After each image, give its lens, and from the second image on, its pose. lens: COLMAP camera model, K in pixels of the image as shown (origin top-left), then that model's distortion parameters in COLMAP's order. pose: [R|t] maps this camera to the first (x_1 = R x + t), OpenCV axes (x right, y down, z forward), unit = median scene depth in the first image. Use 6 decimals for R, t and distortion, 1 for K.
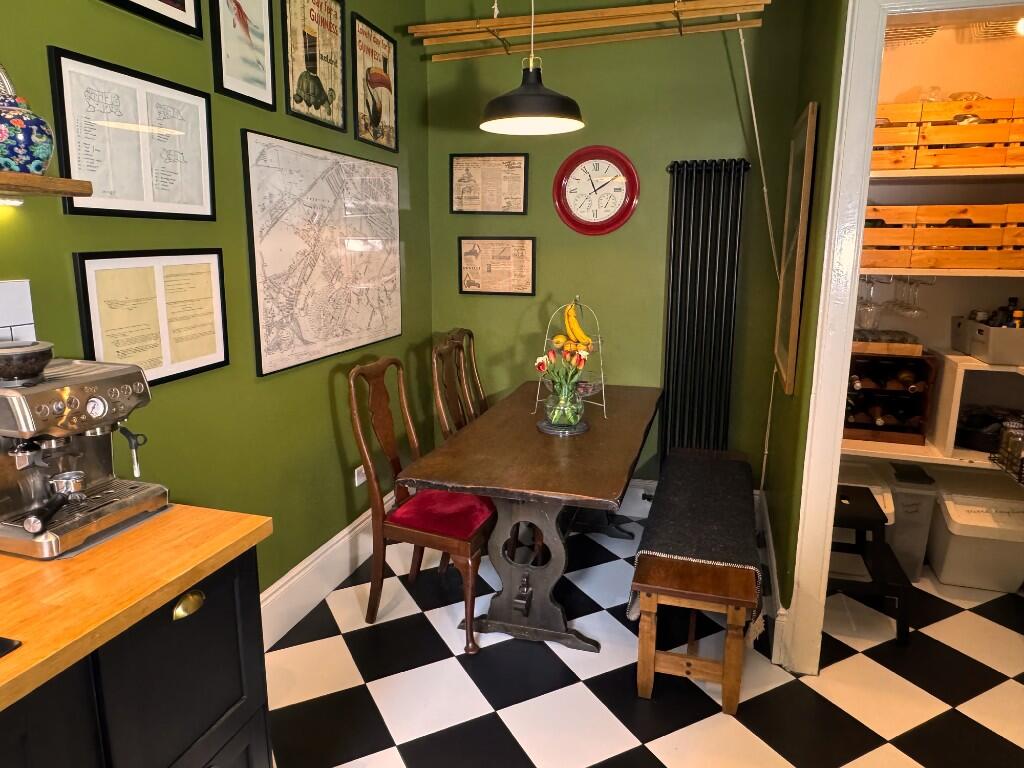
lens RADIAL K [[688.2, 0, 512.0], [0, 688.2, 384.0], [0, 0, 1]] dist [-0.003388, -0.002028]
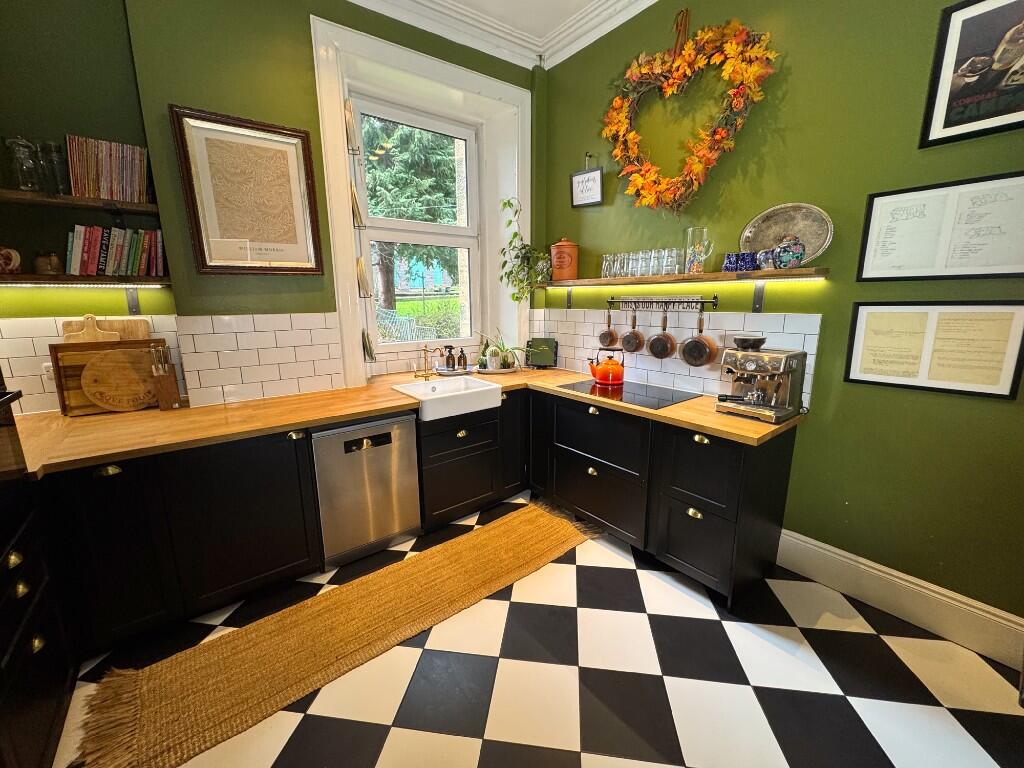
lens RADIAL K [[410.2, 0, 507.6], [0, 410.2, 384.8], [0, 0, 1]] dist [-0.001616, -0.000204]
pose [[-0.595443, 0.167627, -0.785715, 1.065136], [-0.154451, 0.935863, 0.316709, -0.229758], [0.788411, 0.309937, -0.531363, 1.122245]]
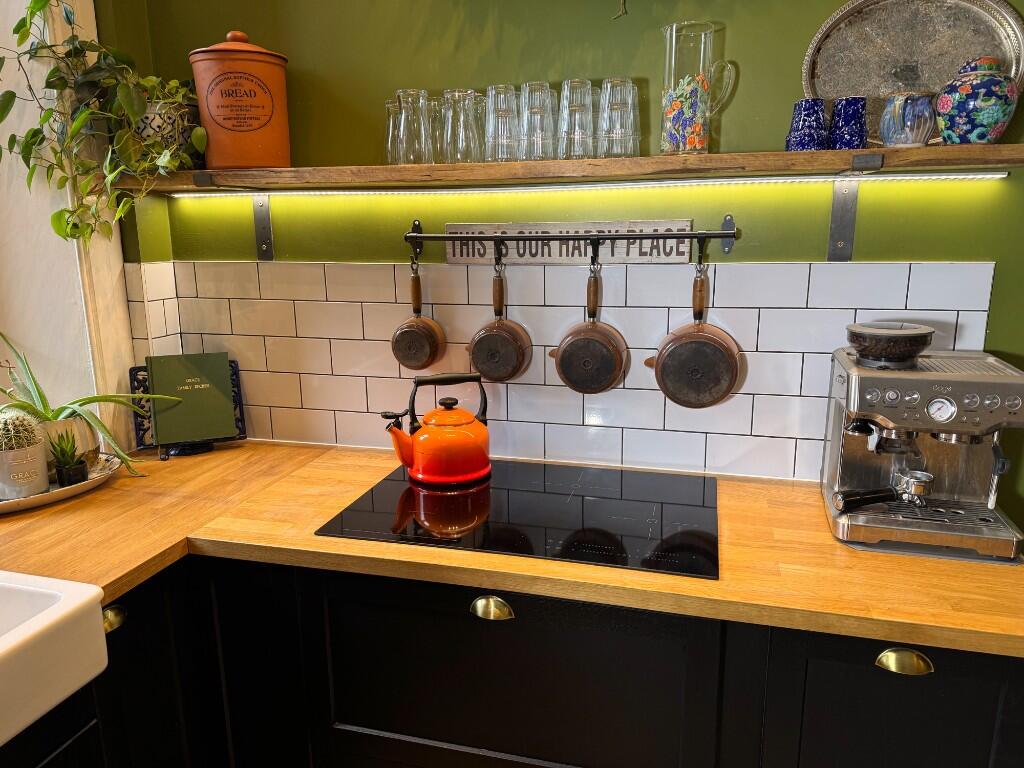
lens RADIAL K [[731.4, 0, 512.0], [0, 731.4, 384.0], [0, 0, 1]] dist [0.039479, -0.039892]
pose [[0.008294, 0.205375, -0.978648, 0.305418], [-0.189360, 0.961297, 0.200129, -0.082493], [0.981873, 0.183657, 0.046862, 0.416564]]
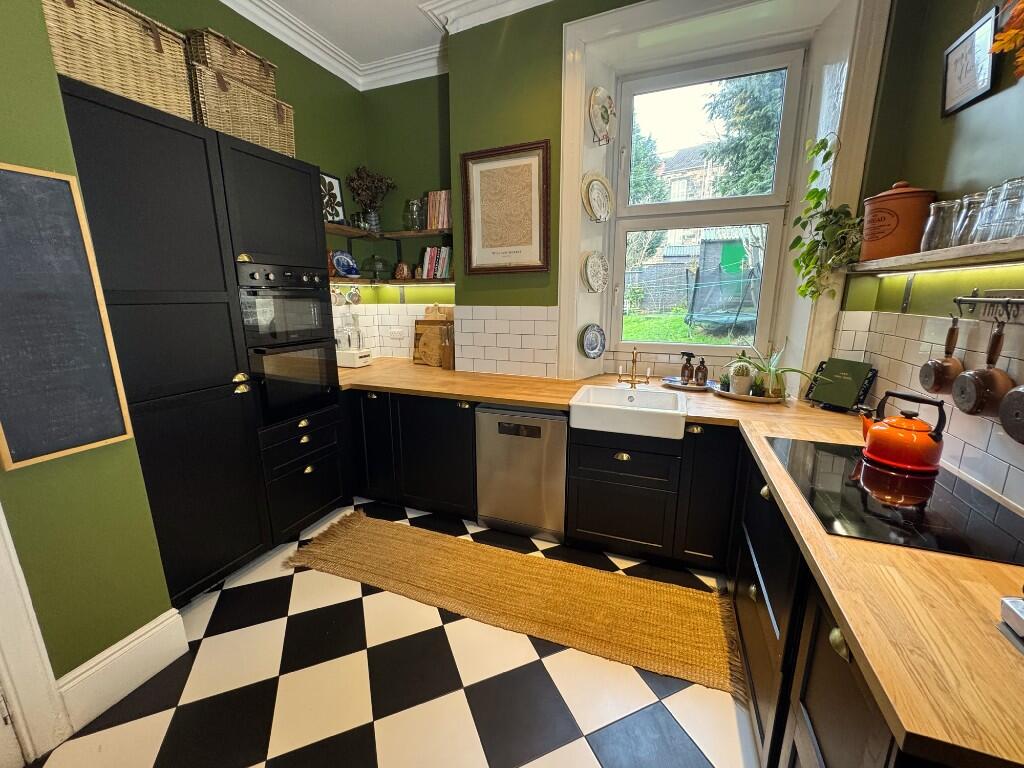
lens RADIAL K [[410.2, 0, 507.6], [0, 410.2, 384.8], [0, 0, 1]] dist [-0.001616, -0.000204]
pose [[-0.994704, -0.021750, 0.100456, -0.022446], [0.020623, 0.915243, 0.402373, -0.282965], [-0.100693, 0.402314, -0.909948, 1.397334]]
